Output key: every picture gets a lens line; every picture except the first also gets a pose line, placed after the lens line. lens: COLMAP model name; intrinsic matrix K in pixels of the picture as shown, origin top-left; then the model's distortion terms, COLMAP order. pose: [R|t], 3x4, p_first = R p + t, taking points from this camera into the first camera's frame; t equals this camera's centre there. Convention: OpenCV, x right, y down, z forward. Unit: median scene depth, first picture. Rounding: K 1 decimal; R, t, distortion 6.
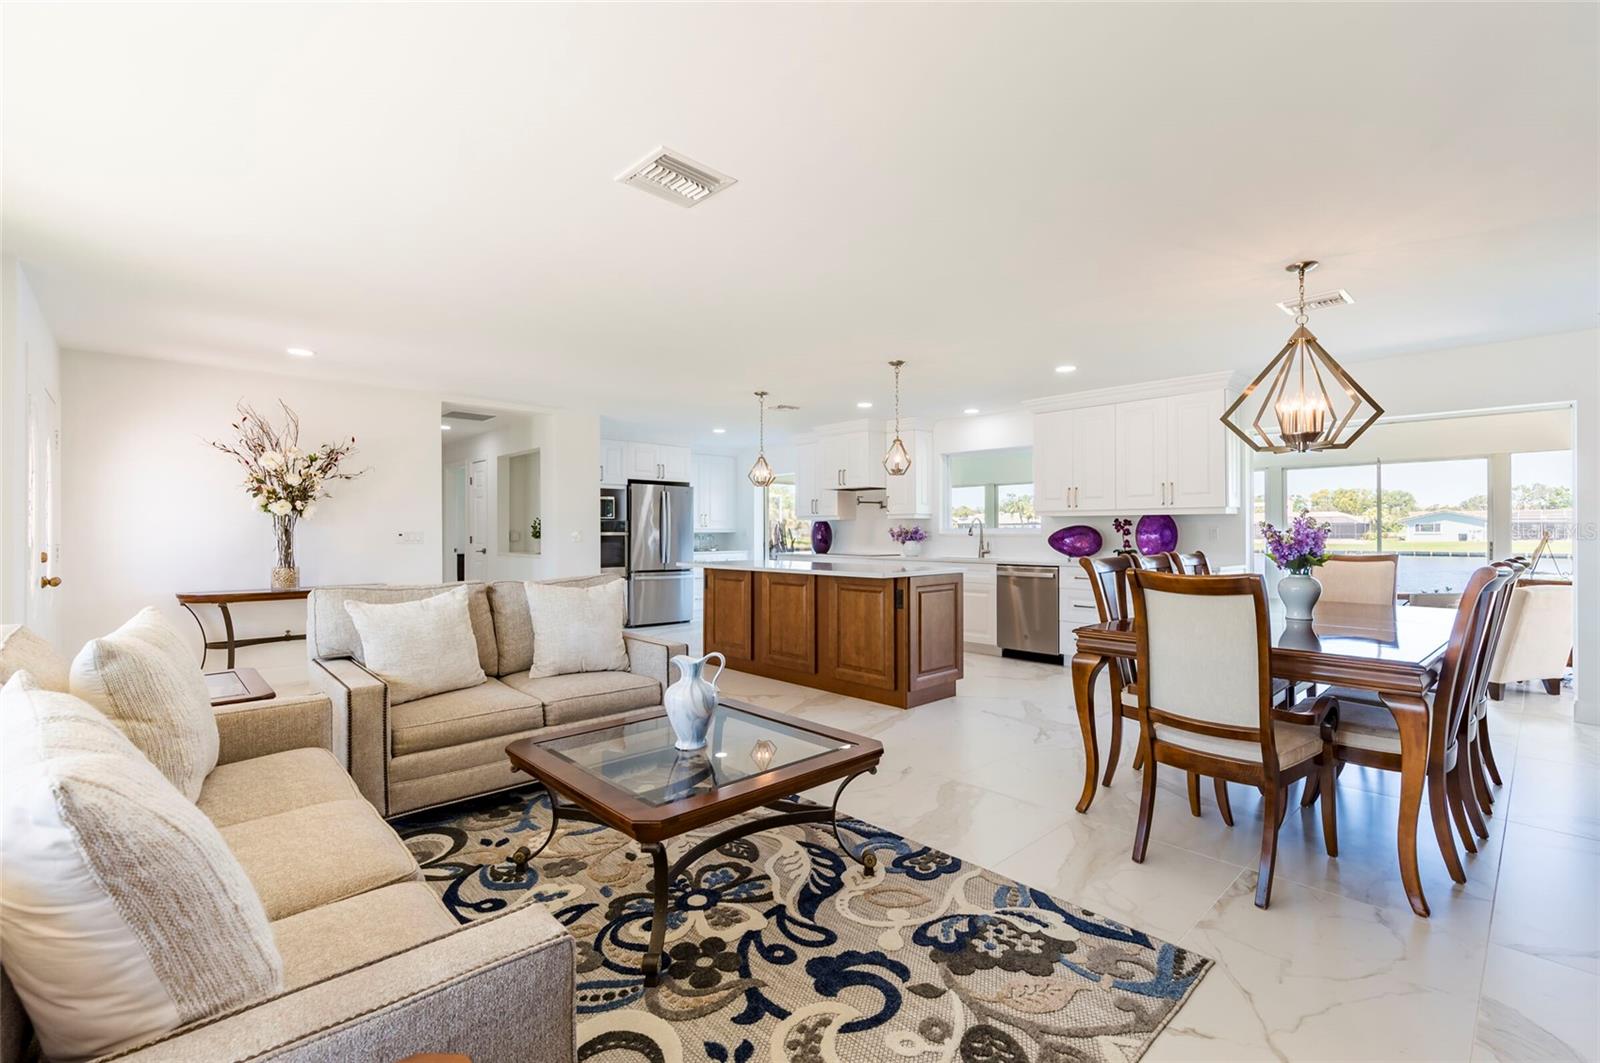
lens RADIAL K [[700.5, 0, 803.5], [0, 700.5, 530.4], [0, 0, 1]] dist [-0.001911, -0.000142]
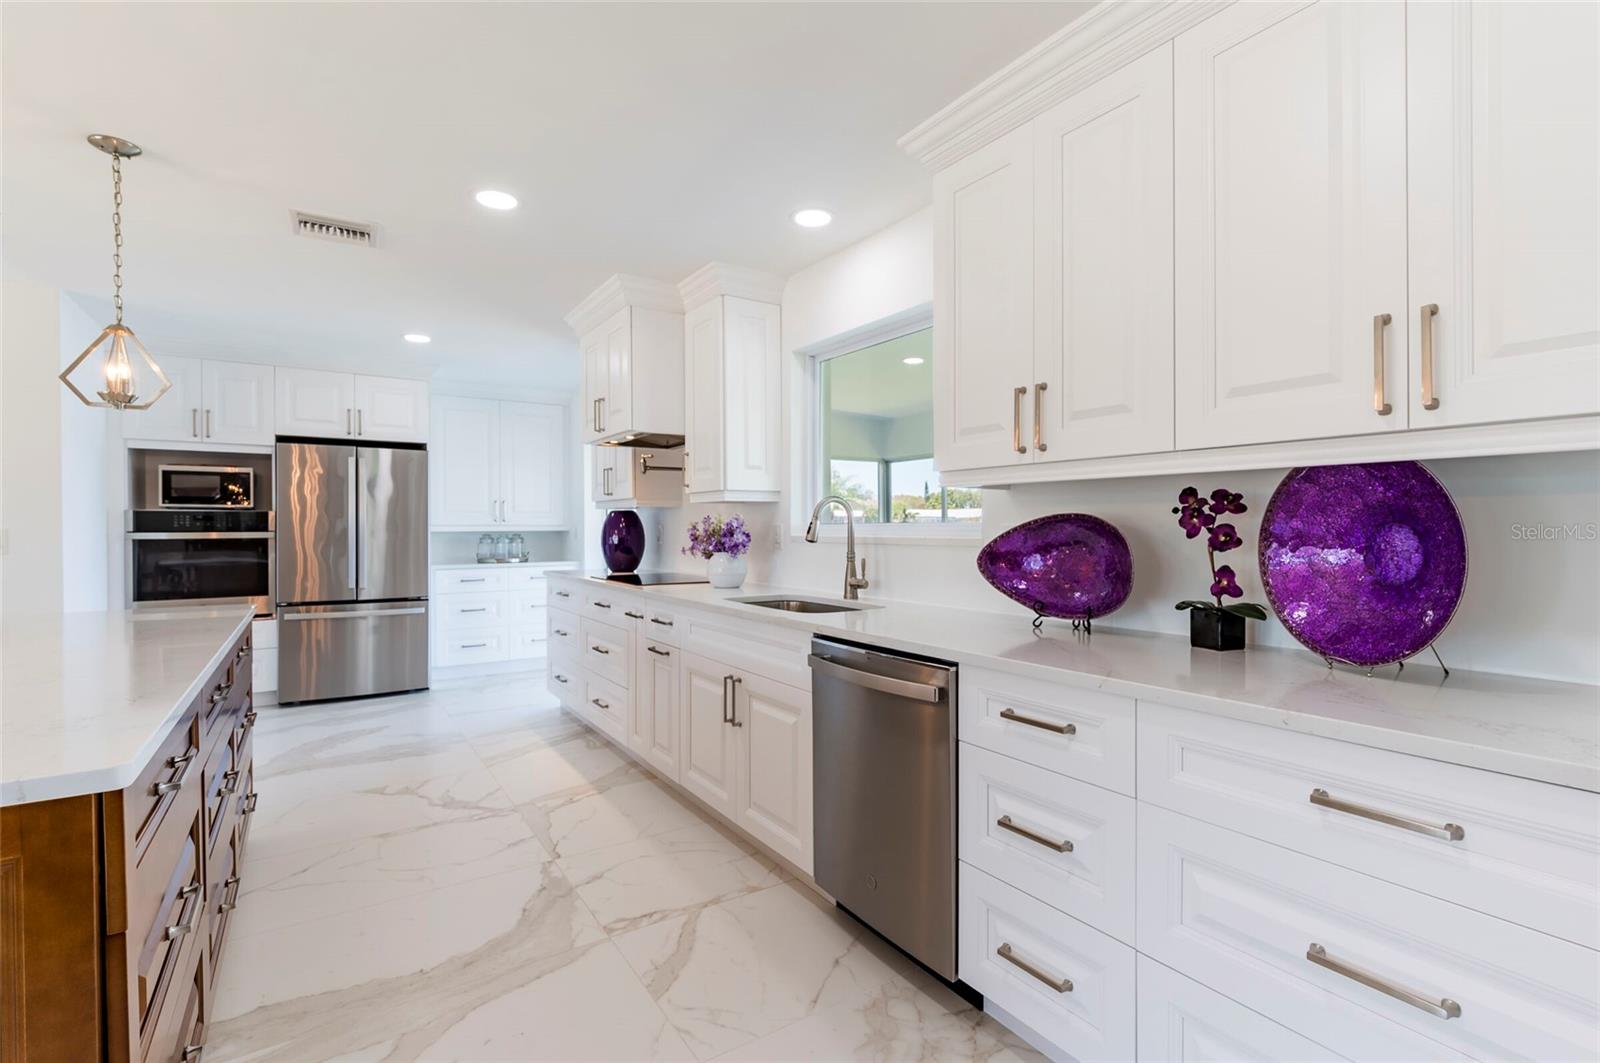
lens RADIAL K [[737.2, 0, 806.1], [0, 737.2, 530.2], [0, 0, 1]] dist [-0.002794, -0.000538]
pose [[0.986709, -0.001916, -0.162486, 0.441239], [0.003267, 0.999962, 0.008050, -0.003739], [0.162465, -0.008474, 0.986678, 0.880353]]
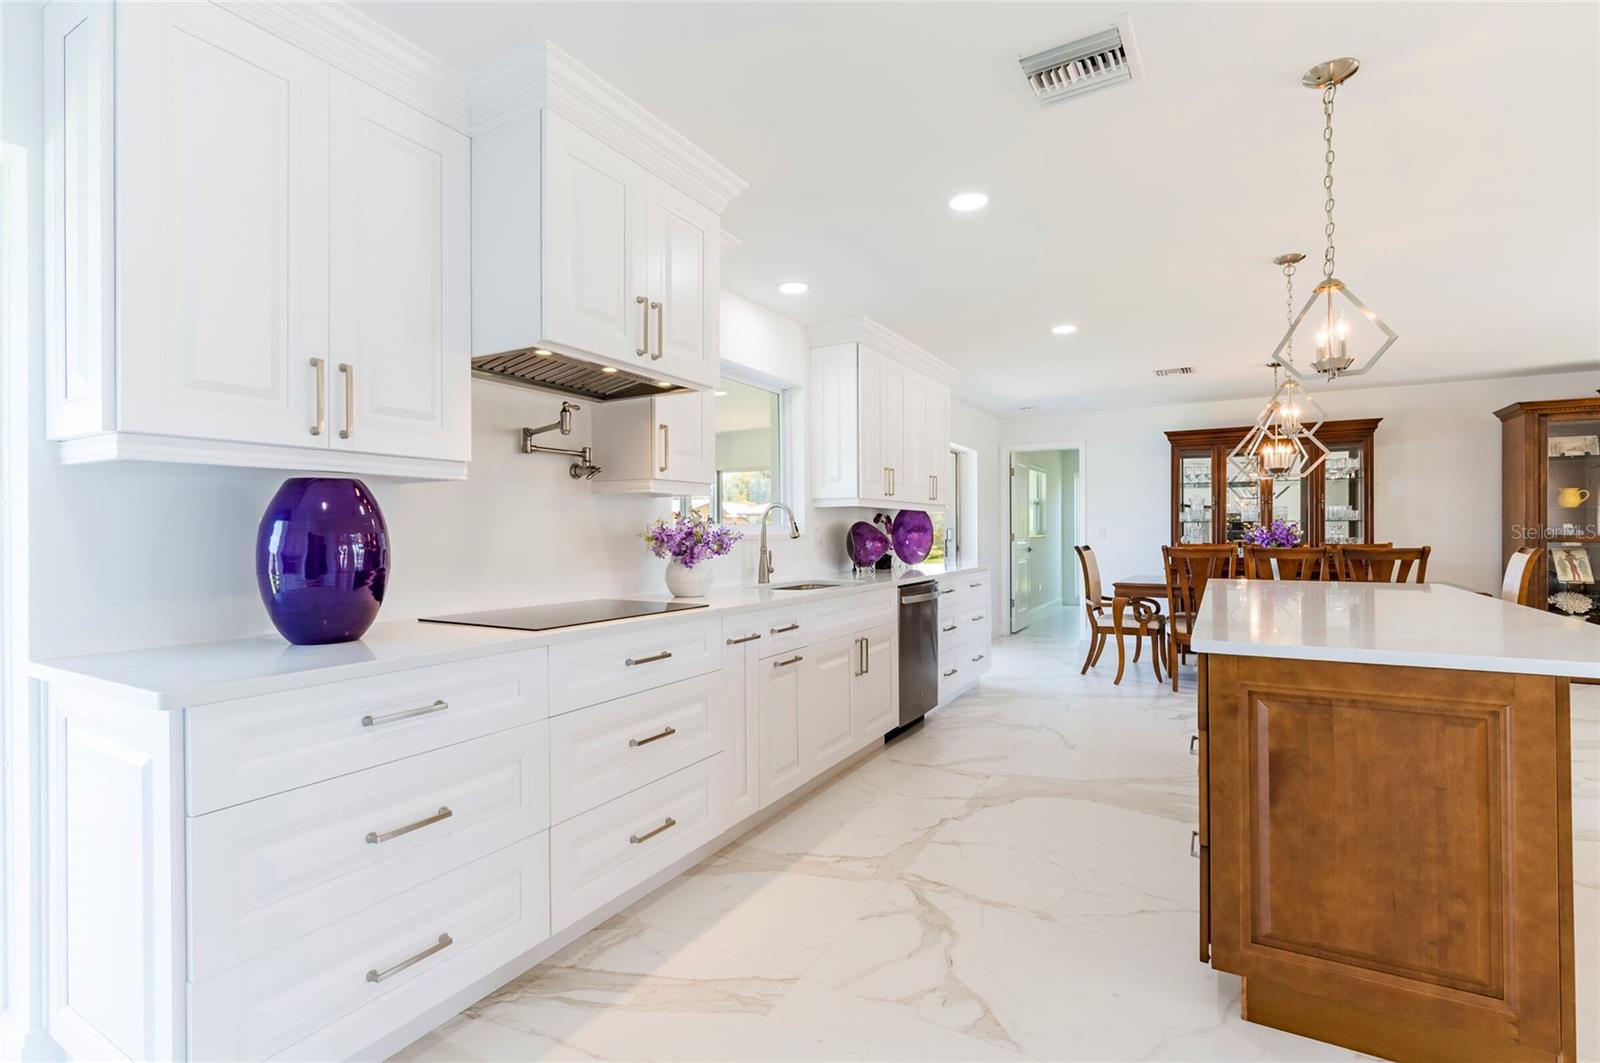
lens RADIAL K [[729.8, 0, 806.0], [0, 729.8, 530.6], [0, 0, 1]] dist [-0.002857, -0.000414]
pose [[-0.295049, 0.002677, 0.955479, -0.377257], [0.003828, 0.999991, -0.001620, 0.004285], [-0.955475, 0.003180, -0.295056, 1.678551]]
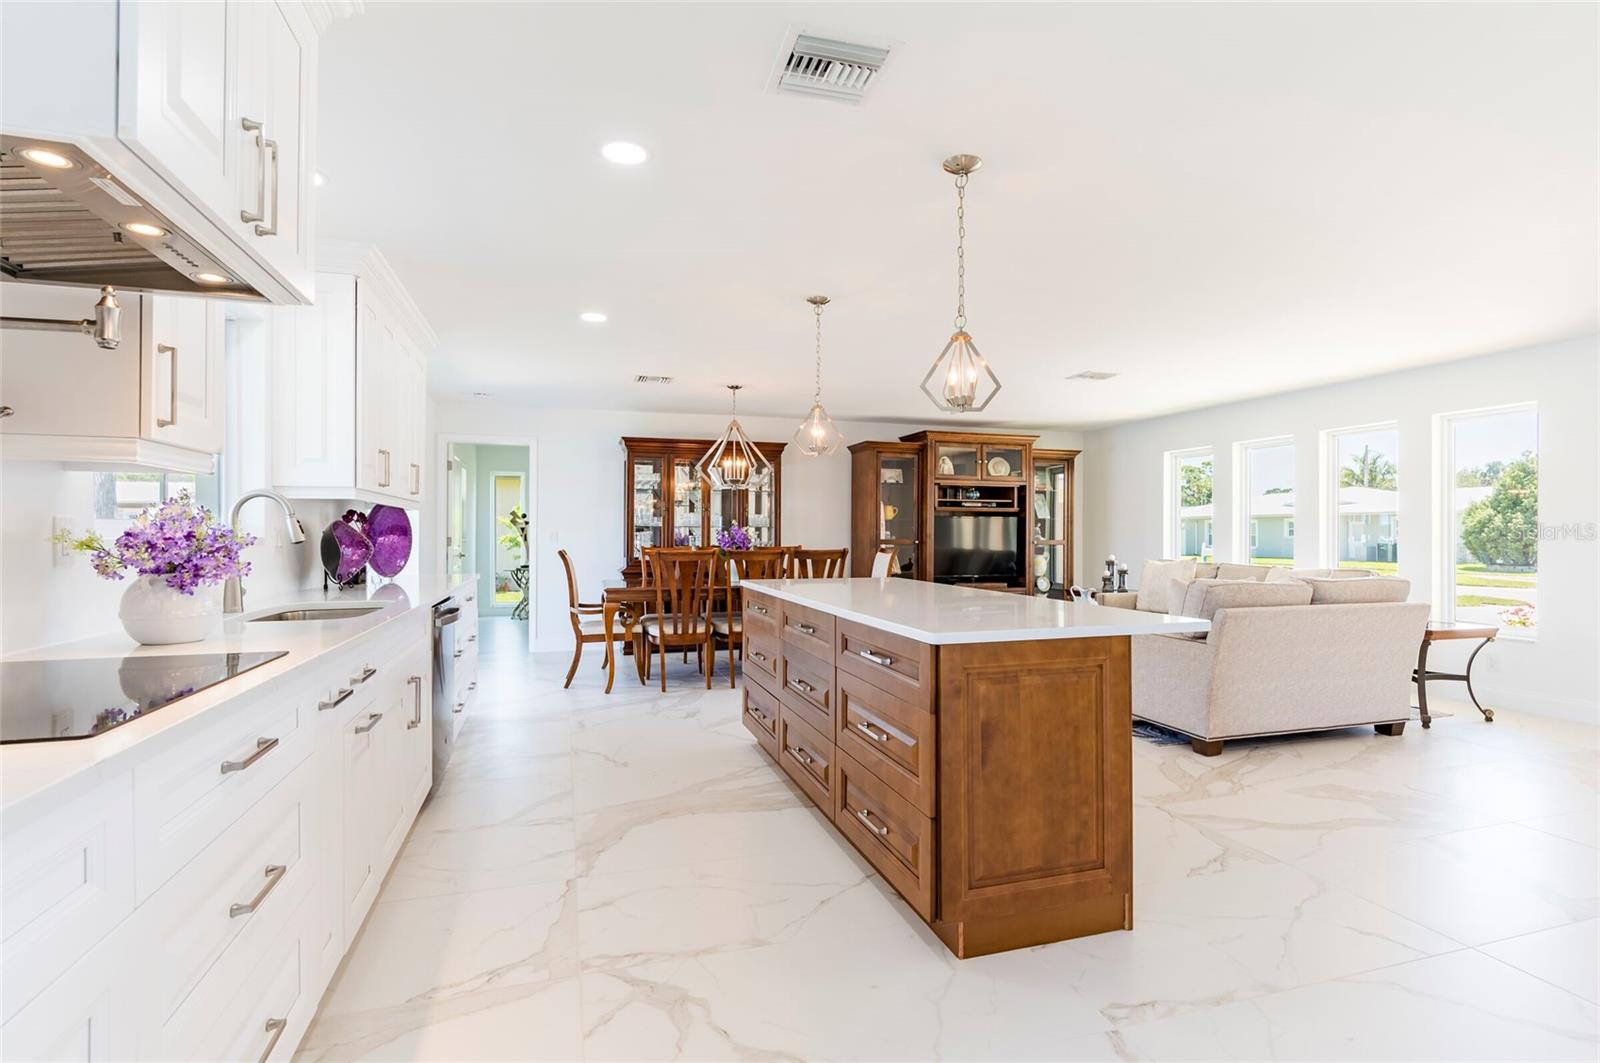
lens RADIAL K [[771.6, 0, 806.2], [0, 771.6, 530.4], [0, 0, 1]] dist [-0.002826, -0.000945]
pose [[-0.901261, 0.001081, 0.433275, -0.209590], [-0.001624, 0.999981, -0.005872, 0.004362], [-0.433273, -0.005996, -0.901243, 1.800876]]
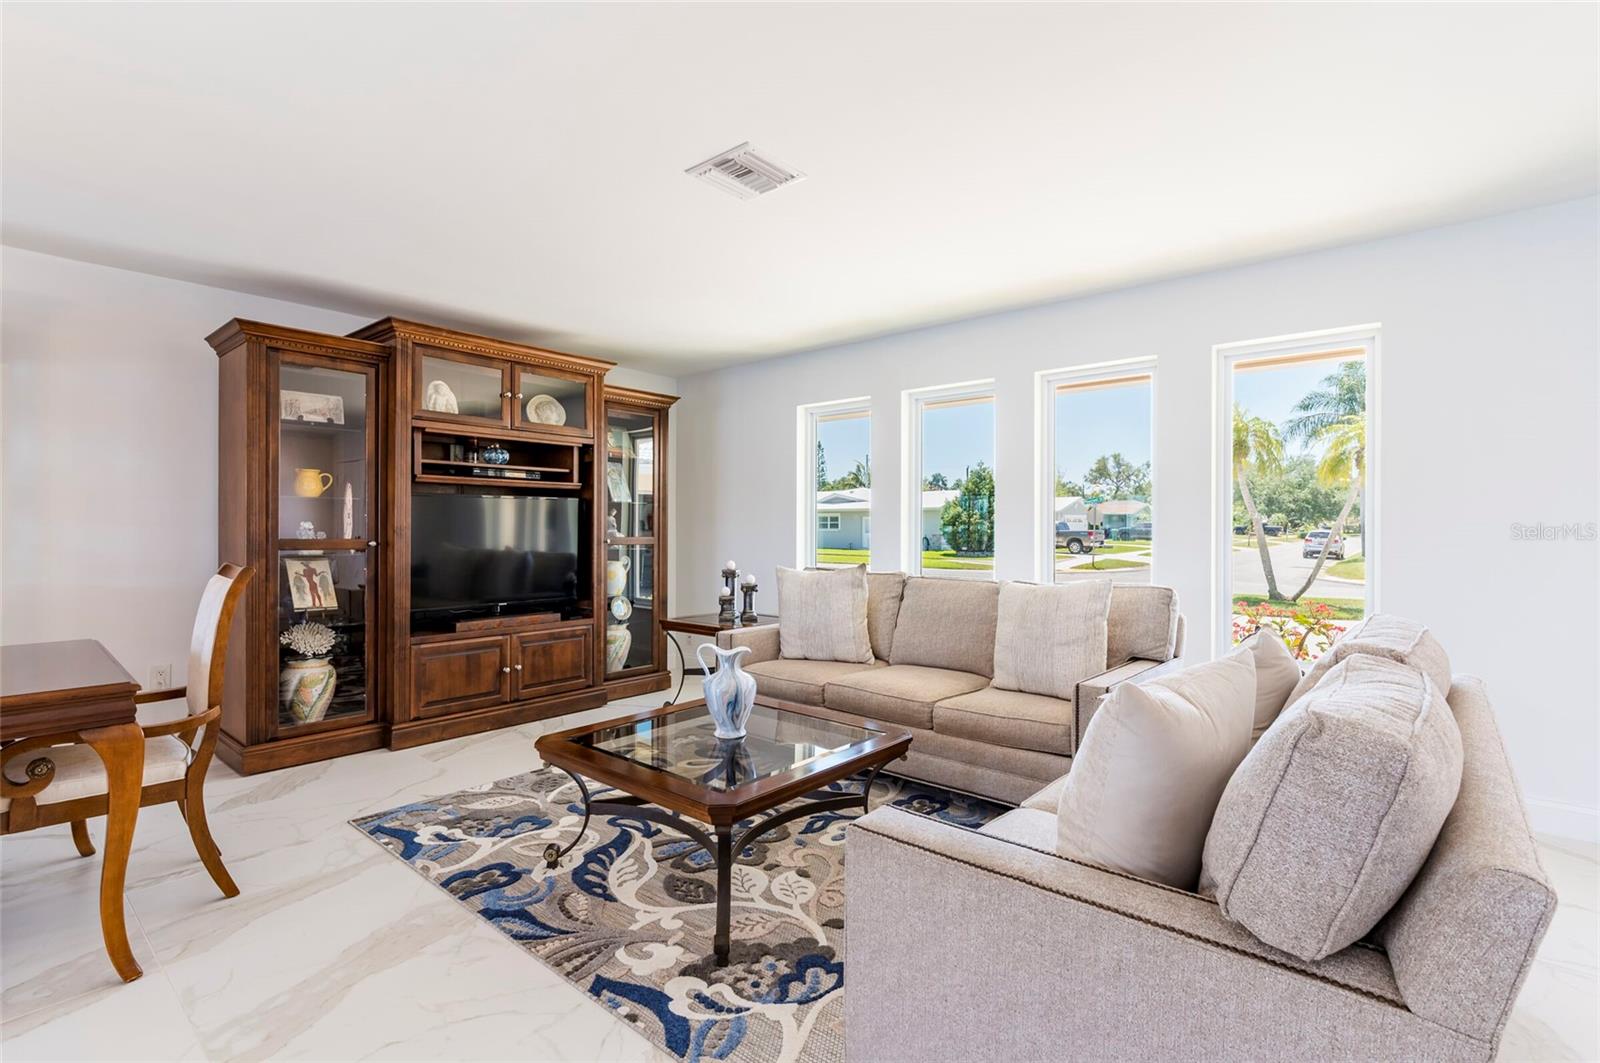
lens RADIAL K [[737.2, 0, 806.1], [0, 737.2, 530.2], [0, 0, 1]] dist [-0.002794, -0.000538]
pose [[-0.993388, 0.000767, -0.114807, -0.071811], [0.000488, 0.999997, 0.002457, 0.003165], [0.114808, 0.002385, -0.993385, 1.026644]]
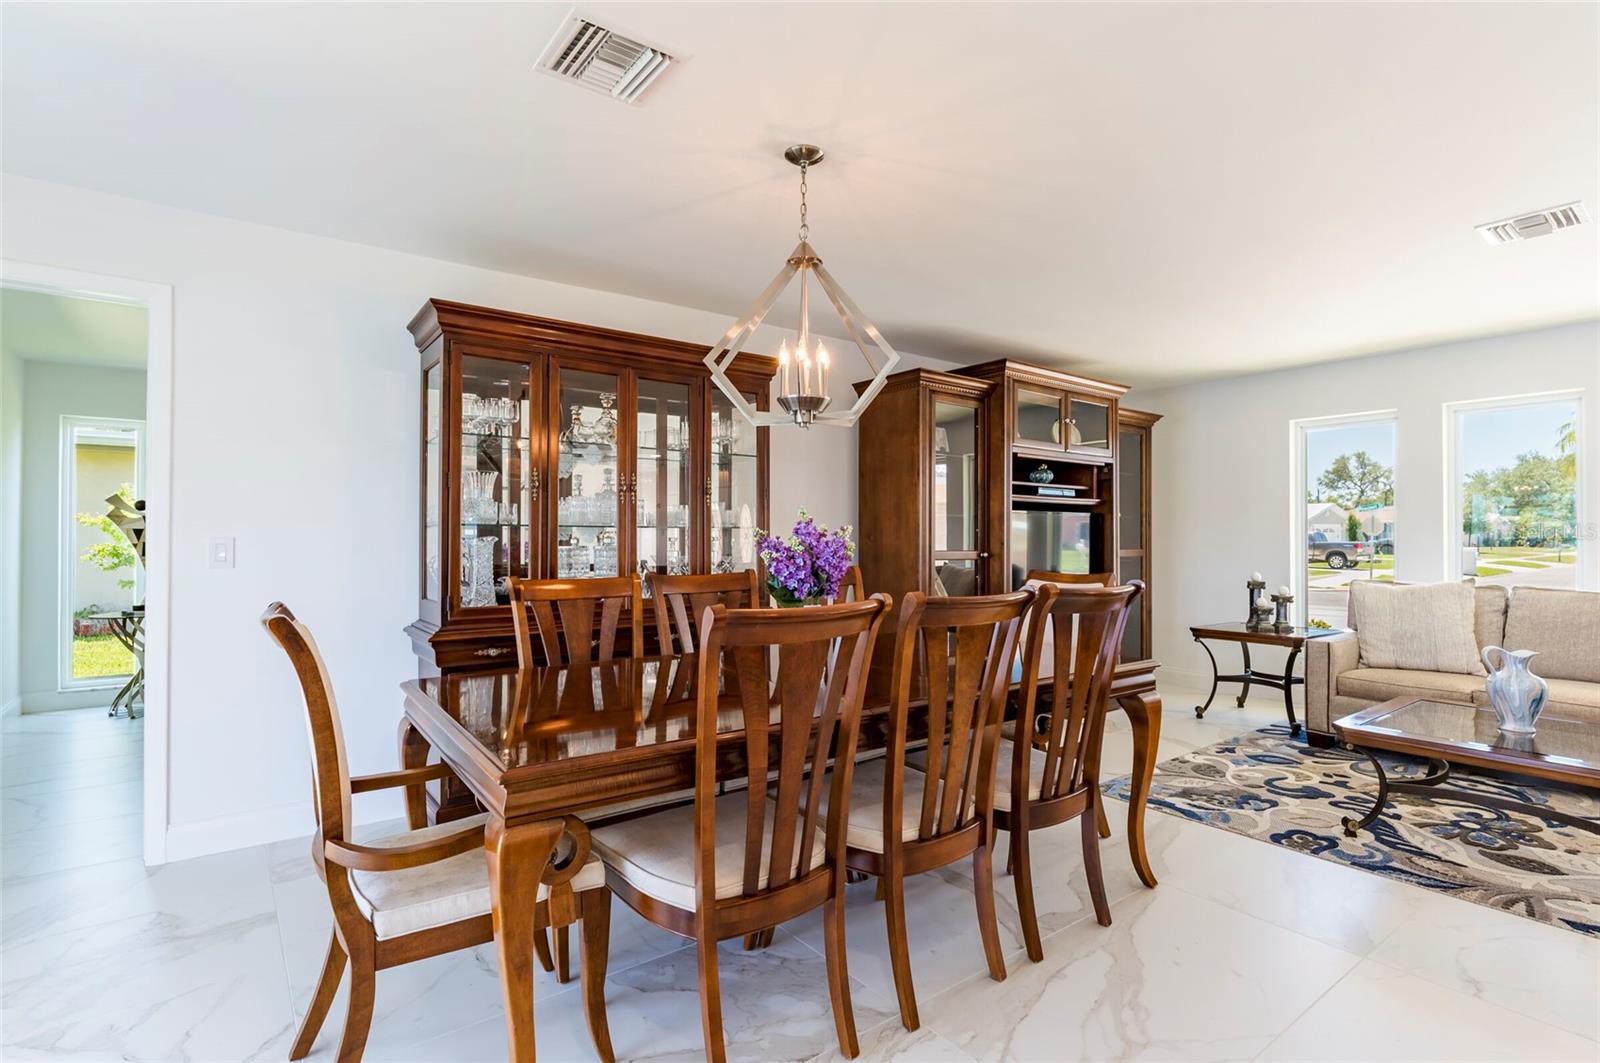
lens RADIAL K [[771.6, 0, 806.2], [0, 771.6, 530.4], [0, 0, 1]] dist [-0.002826, -0.000945]
pose [[-0.995194, 0.001524, 0.097910, 0.424432], [0.000368, 0.999930, -0.011823, 0.000099], [-0.097921, -0.011730, -0.995125, 1.160537]]
